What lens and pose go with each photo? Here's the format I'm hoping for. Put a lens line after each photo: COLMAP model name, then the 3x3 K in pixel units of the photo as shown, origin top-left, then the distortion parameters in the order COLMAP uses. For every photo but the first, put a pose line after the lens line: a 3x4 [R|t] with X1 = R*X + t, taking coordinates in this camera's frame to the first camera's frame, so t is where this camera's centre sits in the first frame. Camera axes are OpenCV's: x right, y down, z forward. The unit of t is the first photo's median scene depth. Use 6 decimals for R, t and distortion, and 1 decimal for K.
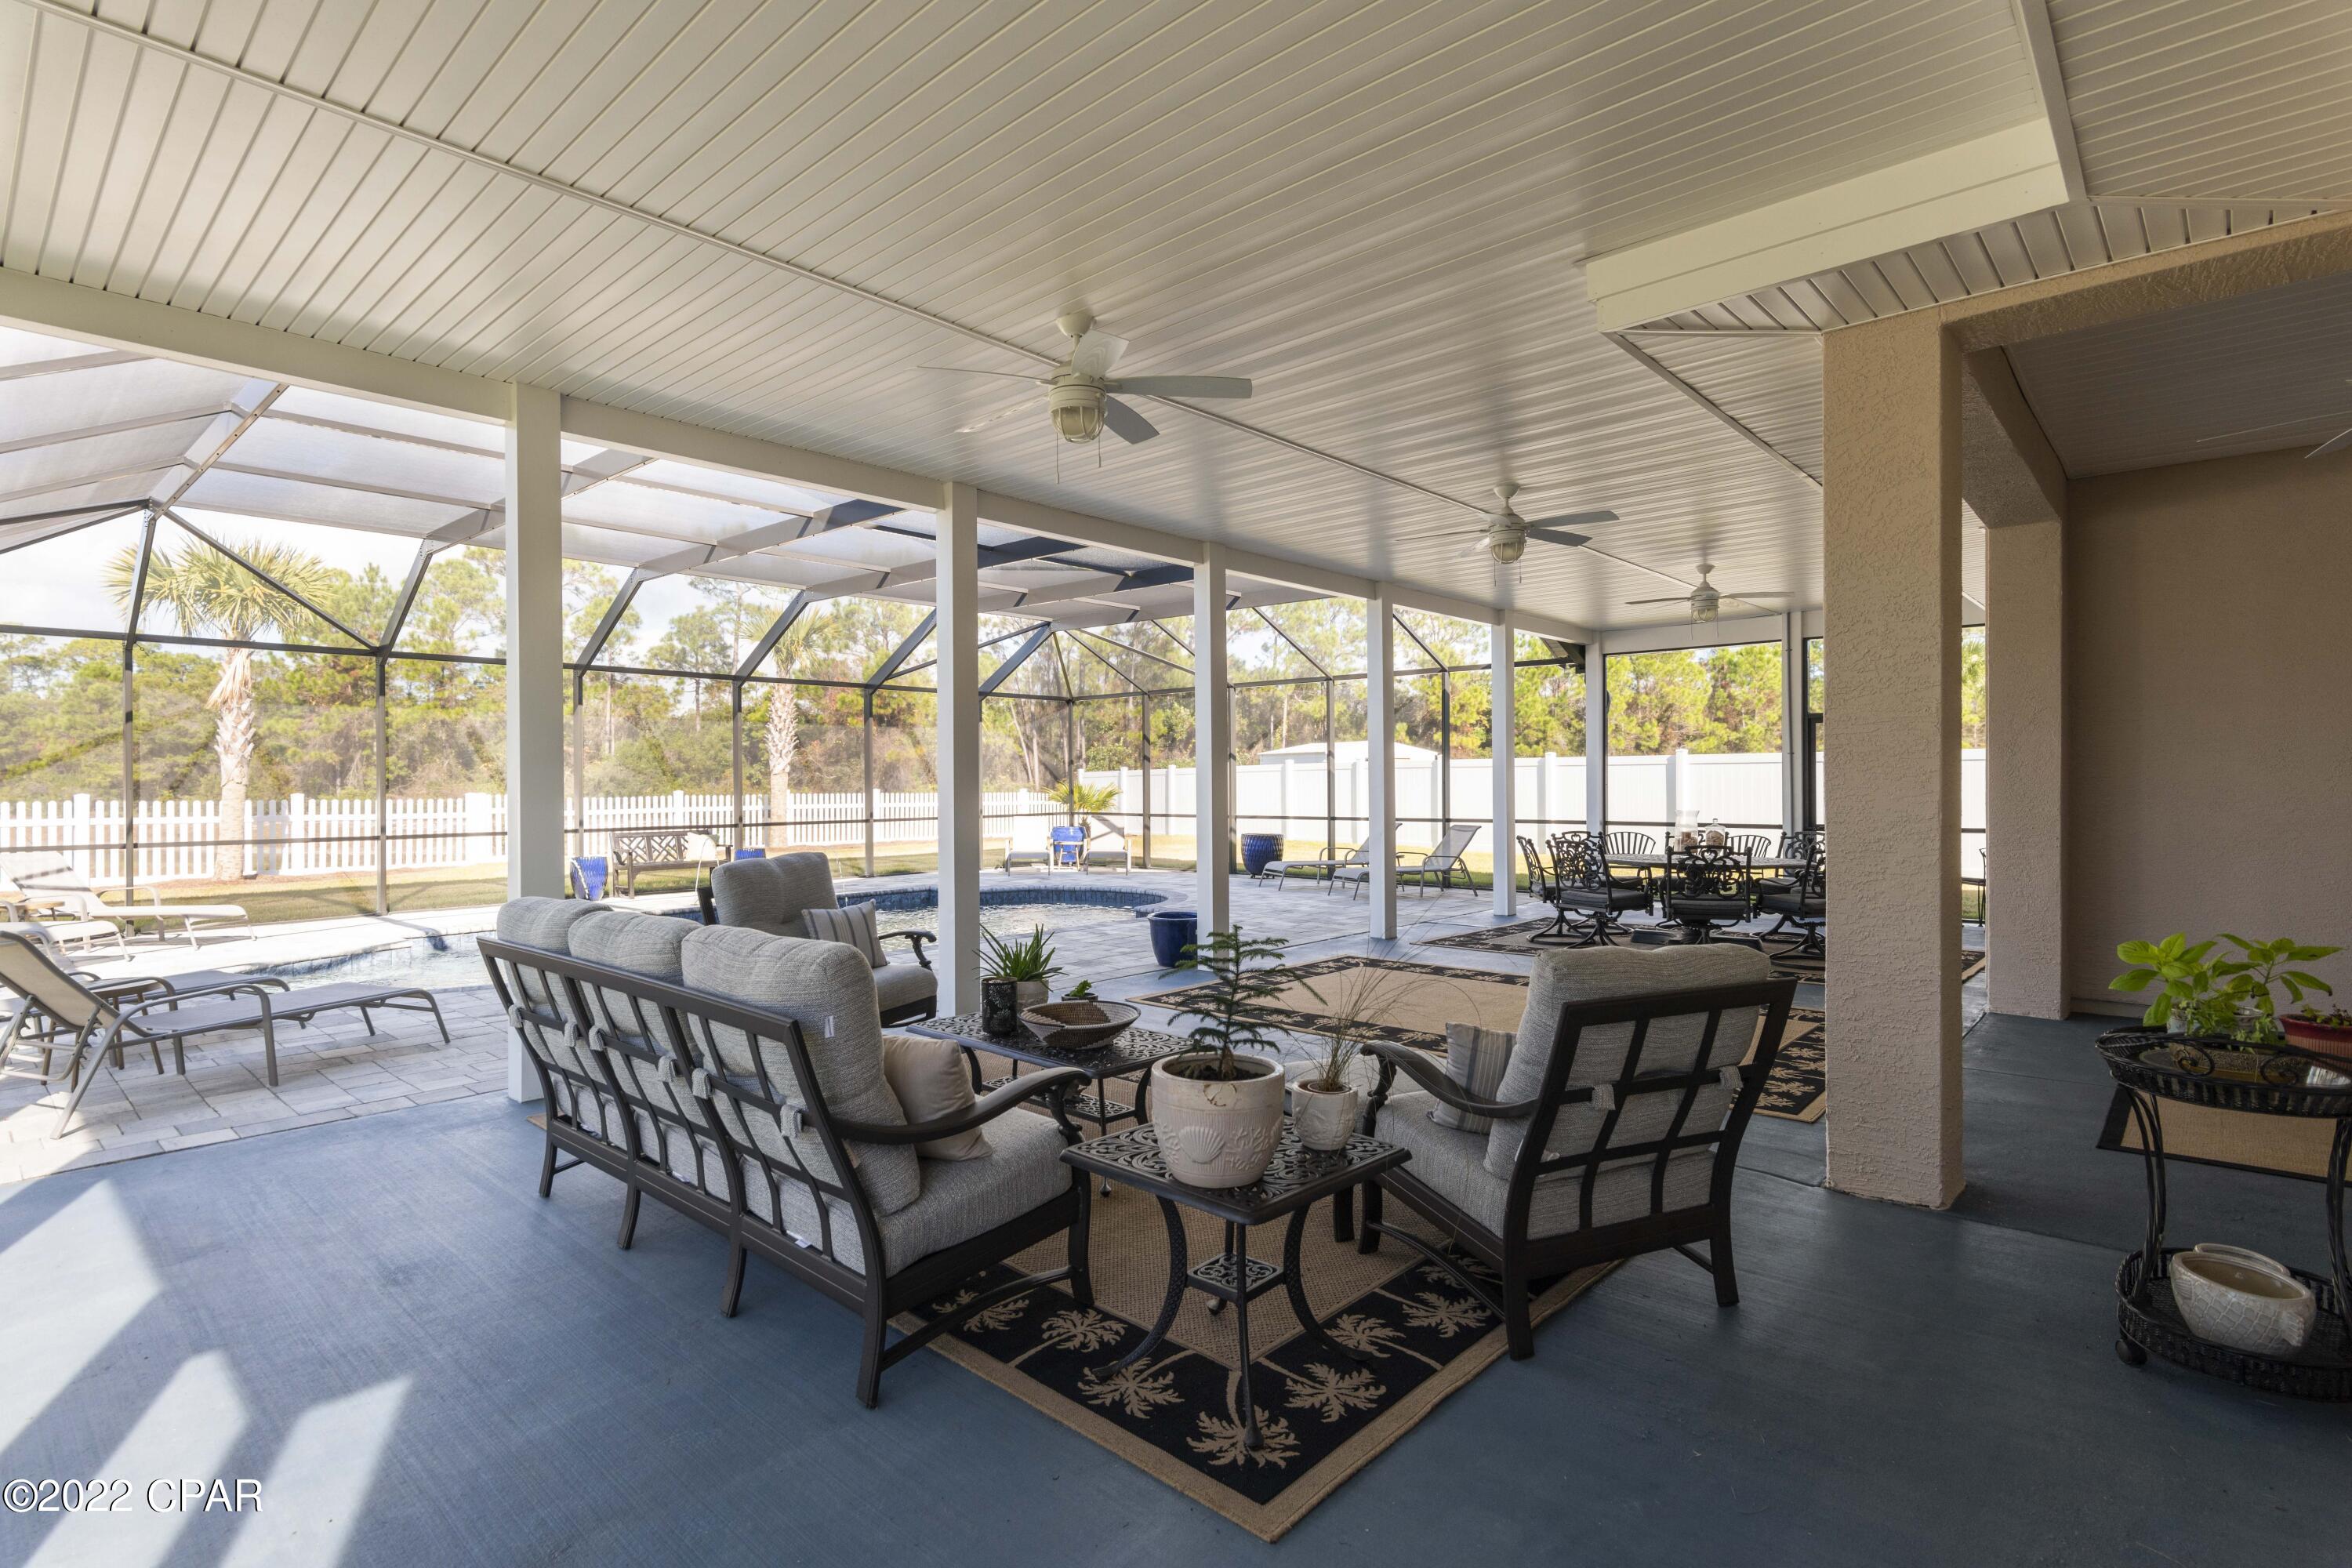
lens RADIAL K [[1148.8, 0, 1155.0], [0, 1148.8, 772.1], [0, 0, 1]] dist [0.005770, -0.001316]
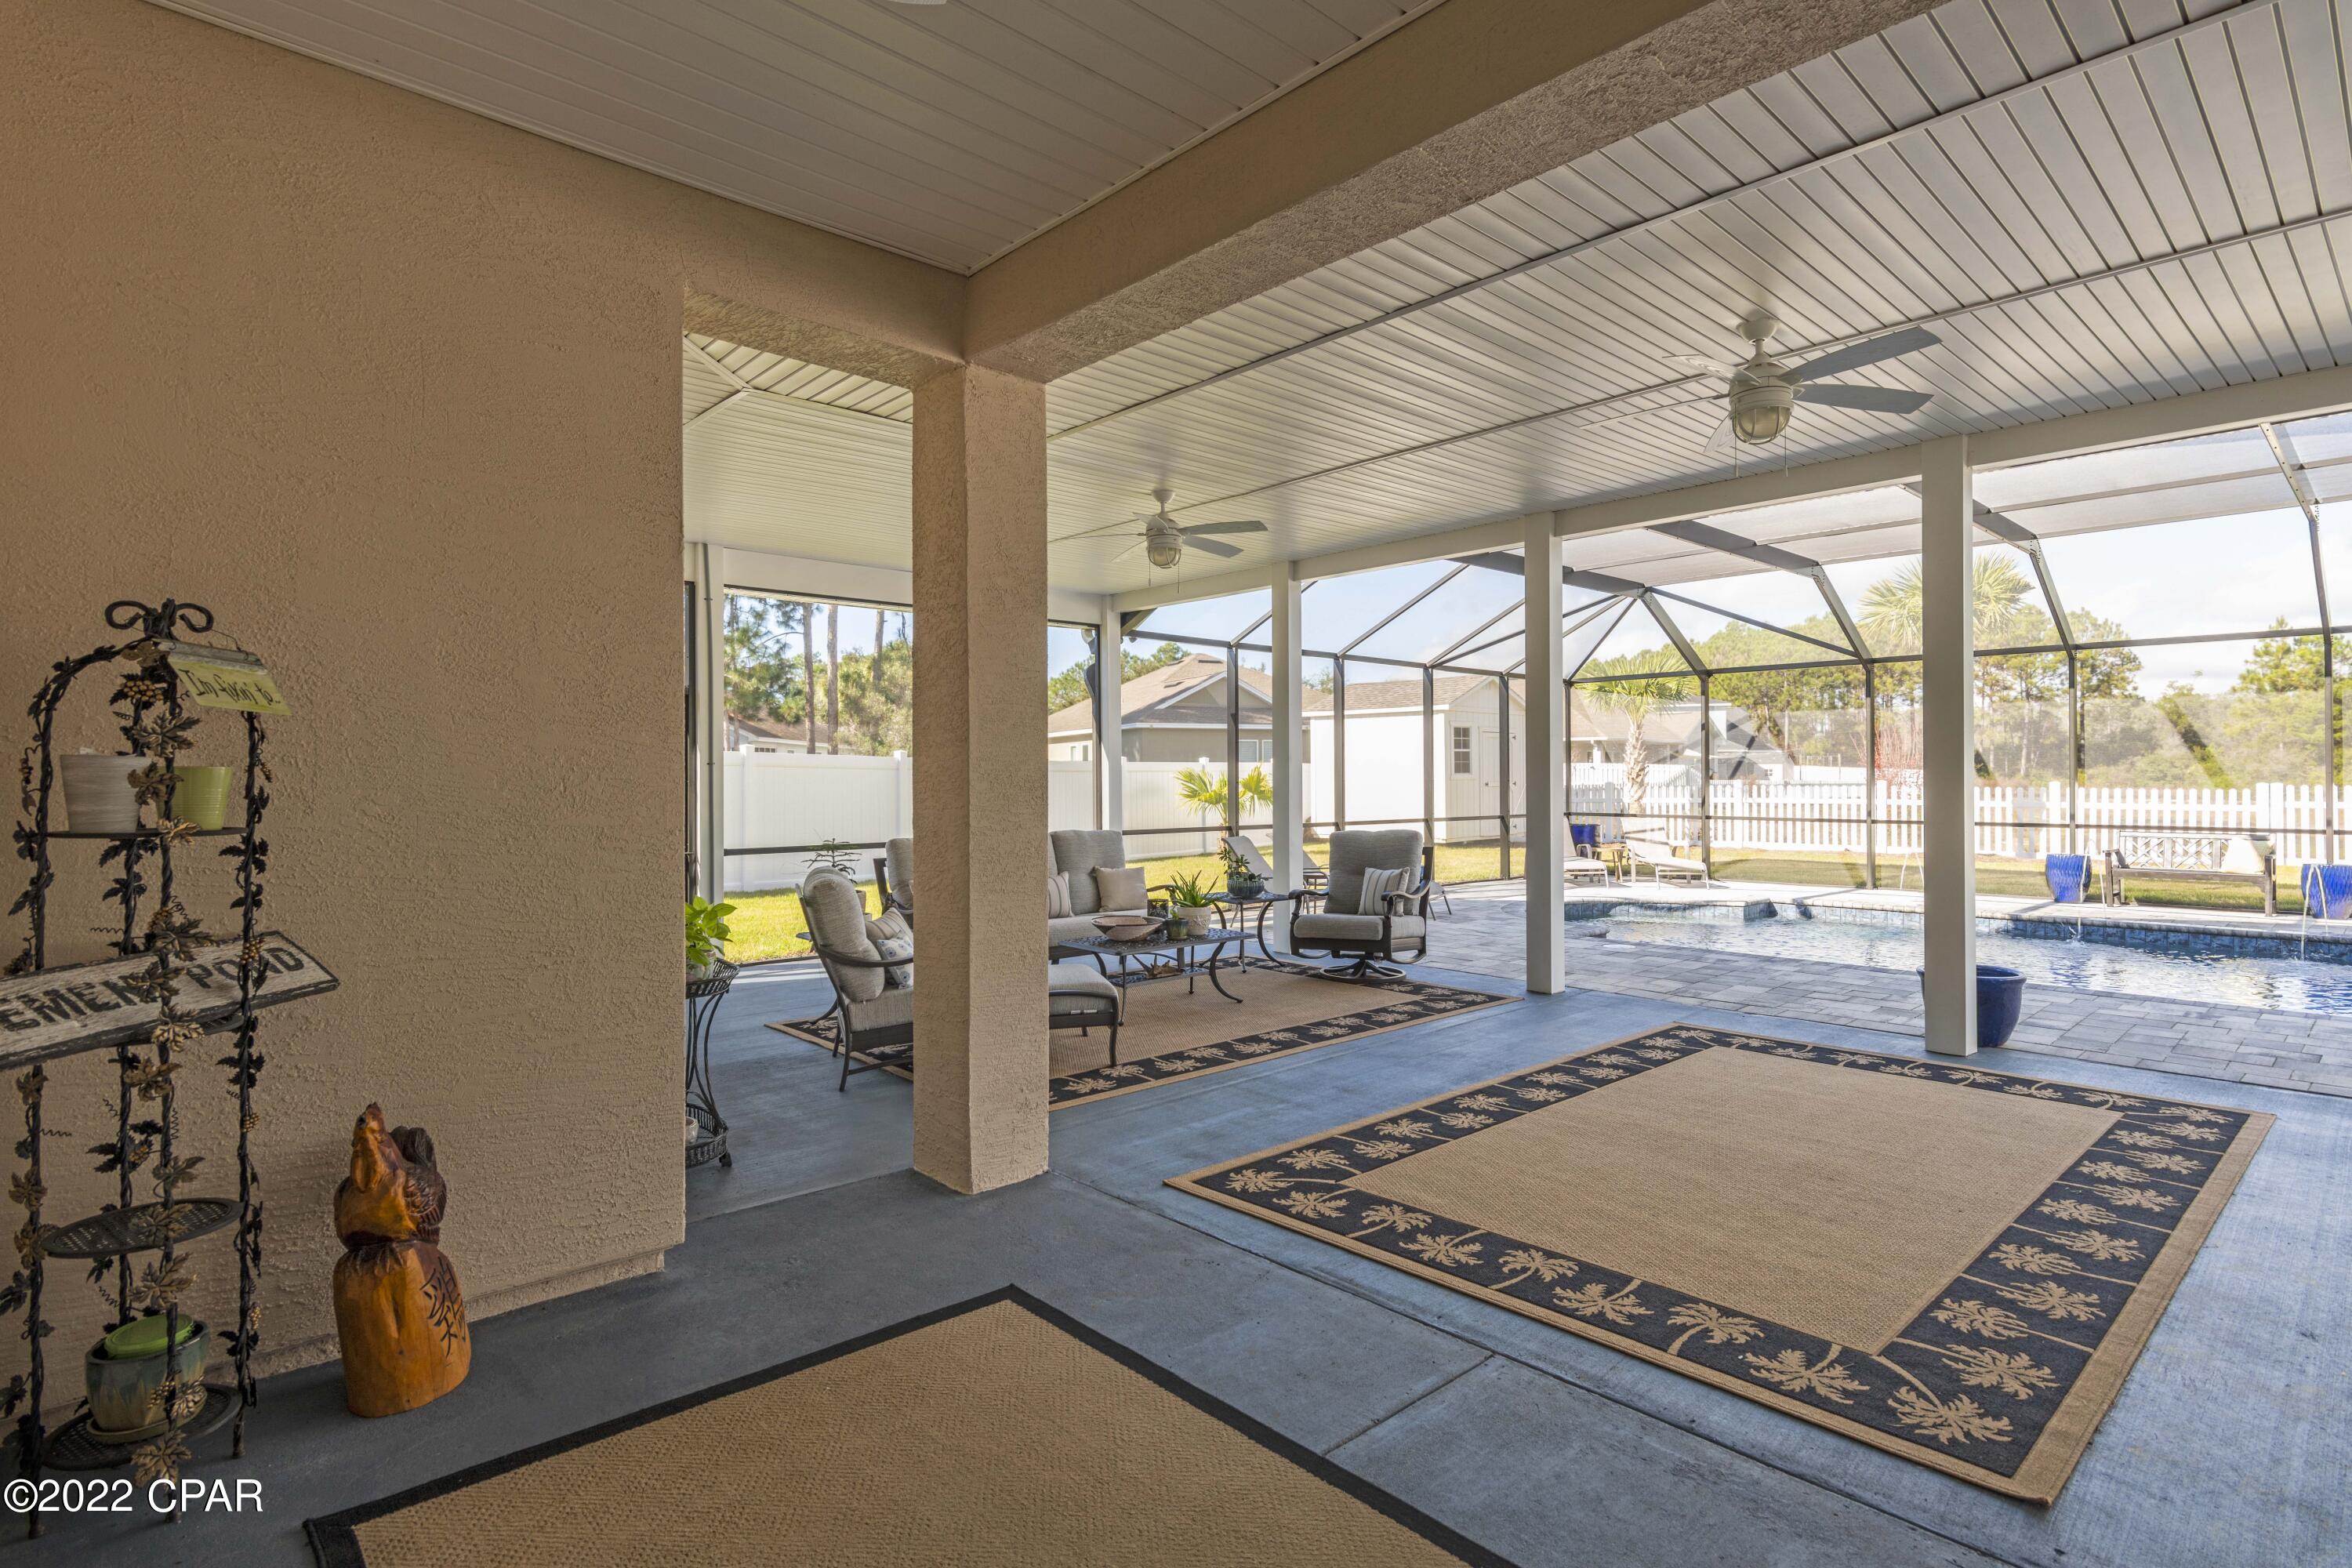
lens RADIAL K [[1148.8, 0, 1163.1], [0, 1148.8, 778.1], [0, 0, 1]] dist [0.005770, -0.001316]
pose [[-0.076857, 0.006518, -0.997021, 0.516280], [0.013124, 0.999899, 0.005525, -0.003714], [0.996956, -0.012660, -0.076935, 0.297436]]
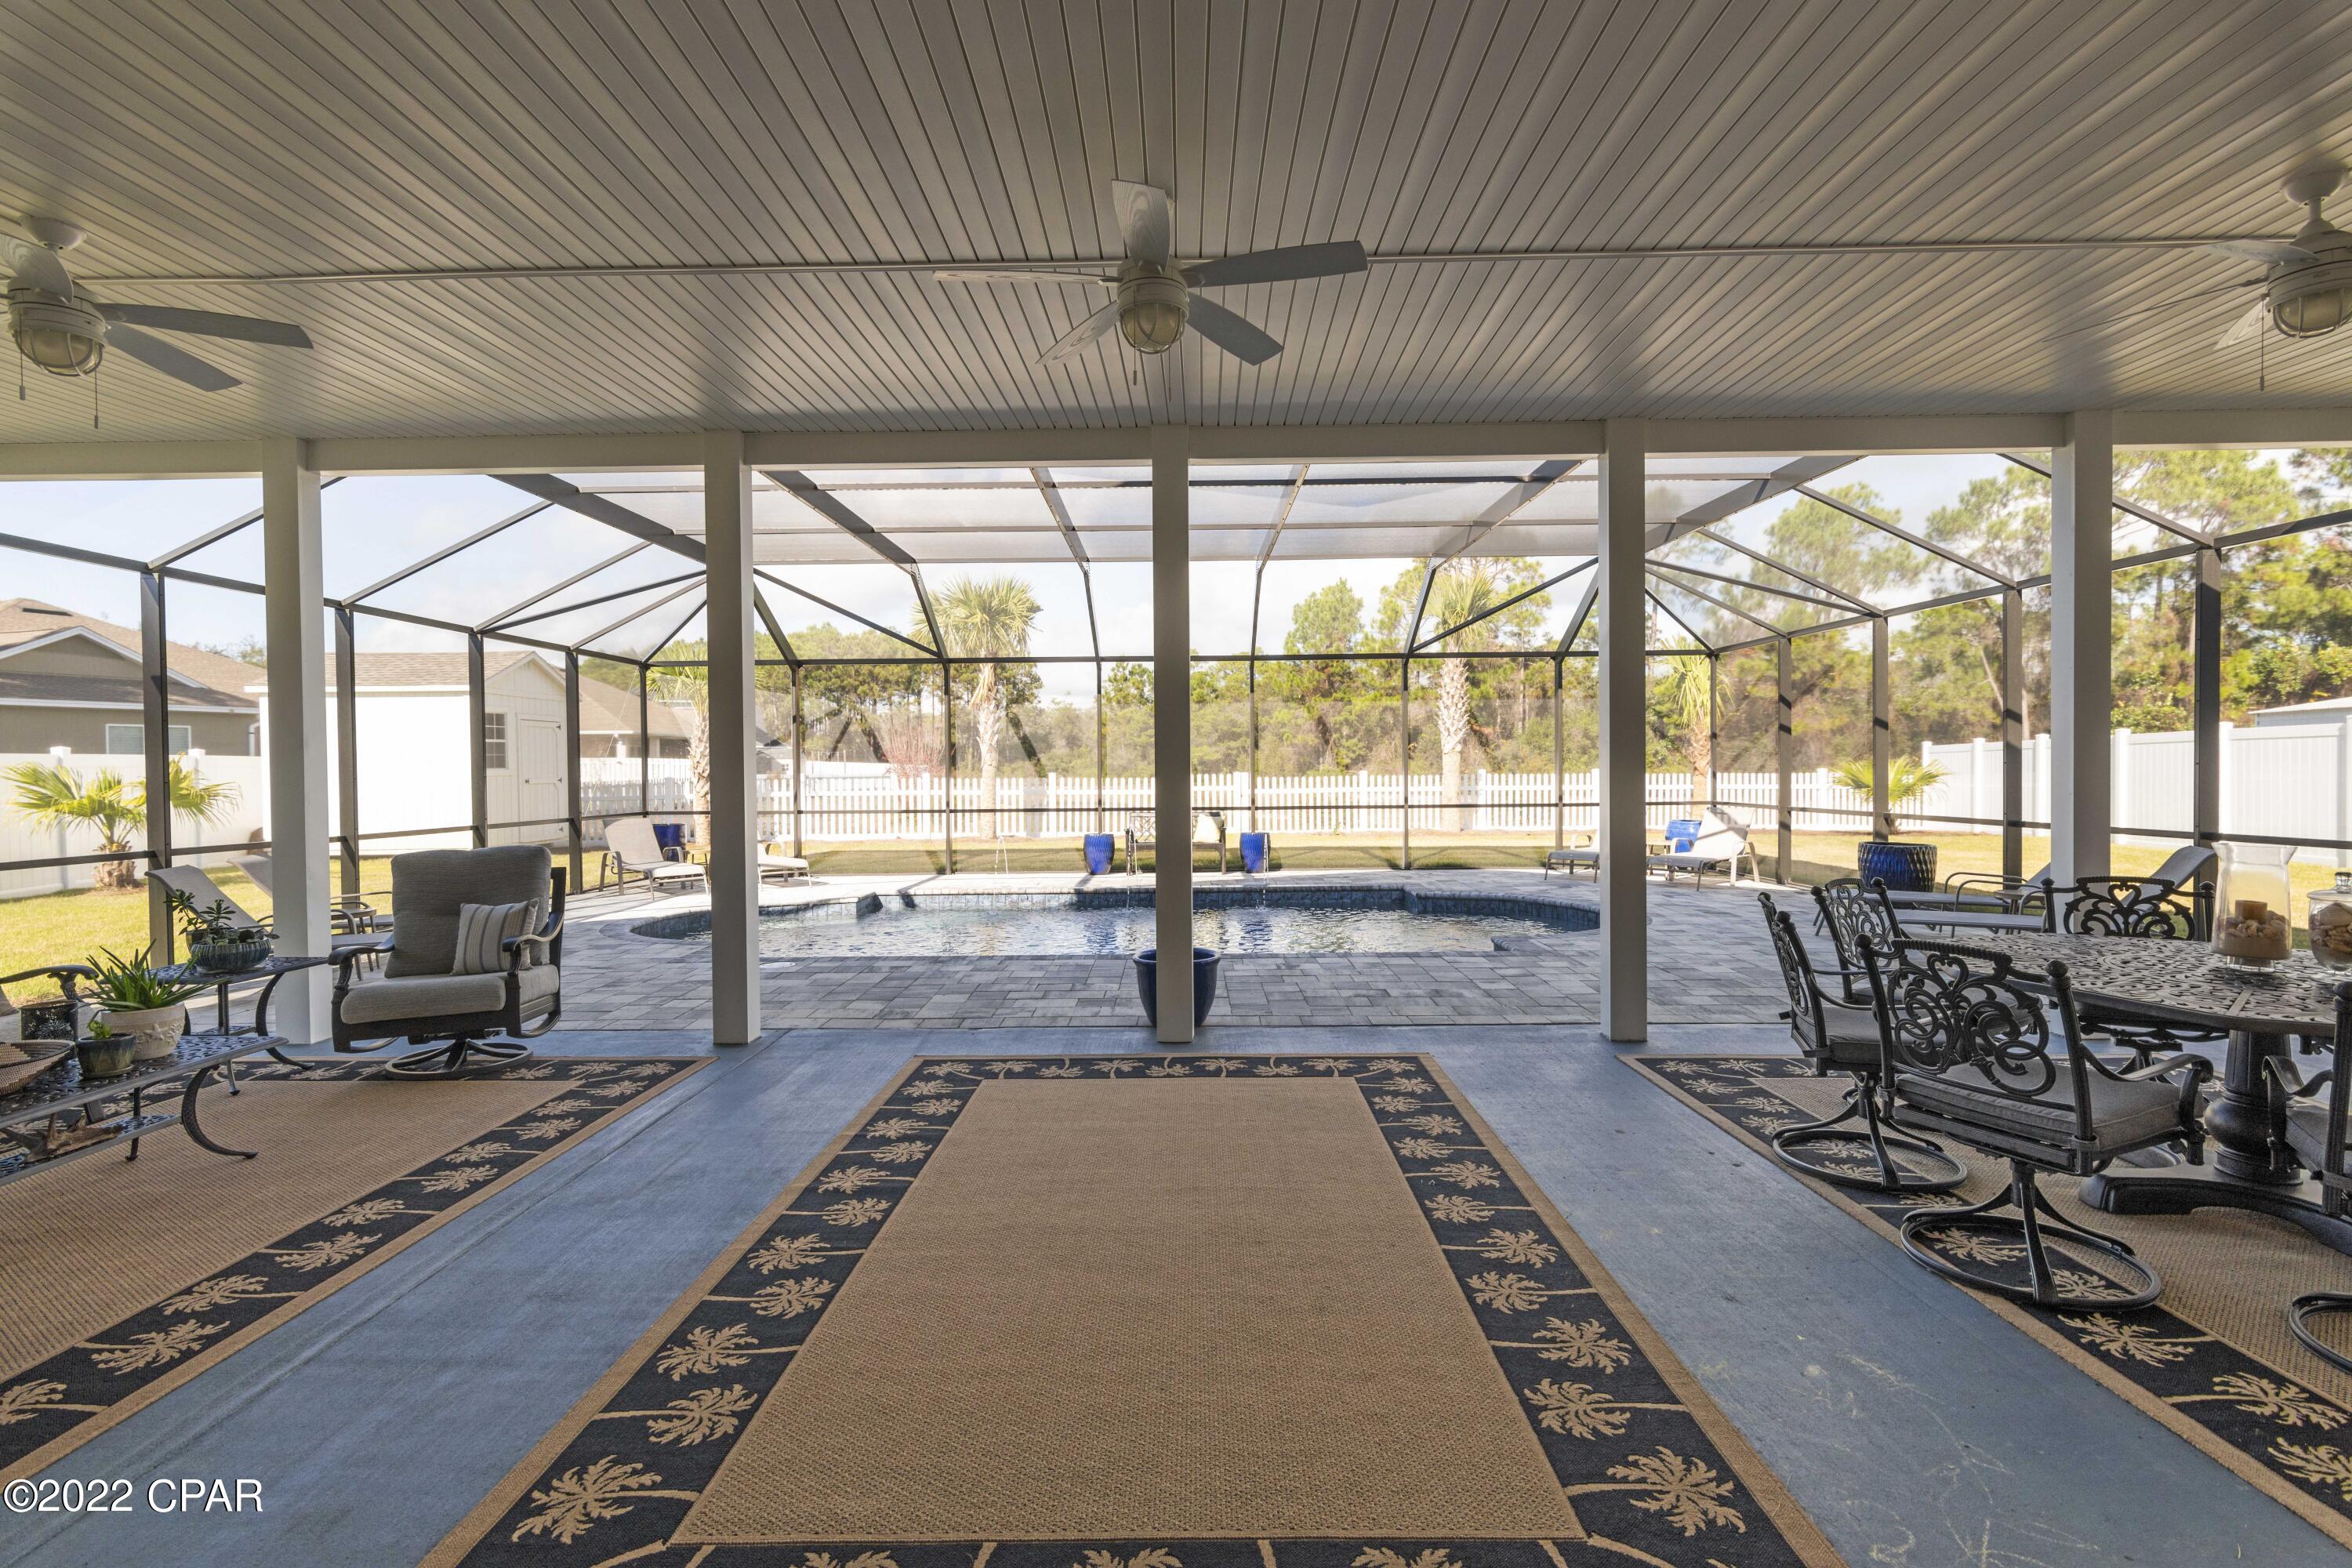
lens RADIAL K [[1148.8, 0, 1185.5], [0, 1148.8, 788.2], [0, 0, 1]] dist [0.005770, -0.001316]
pose [[0.676534, 0.013172, -0.736293, 0.287281], [0.012997, 0.999471, 0.029822, -0.001689], [0.736297, -0.029745, 0.676005, 0.248076]]
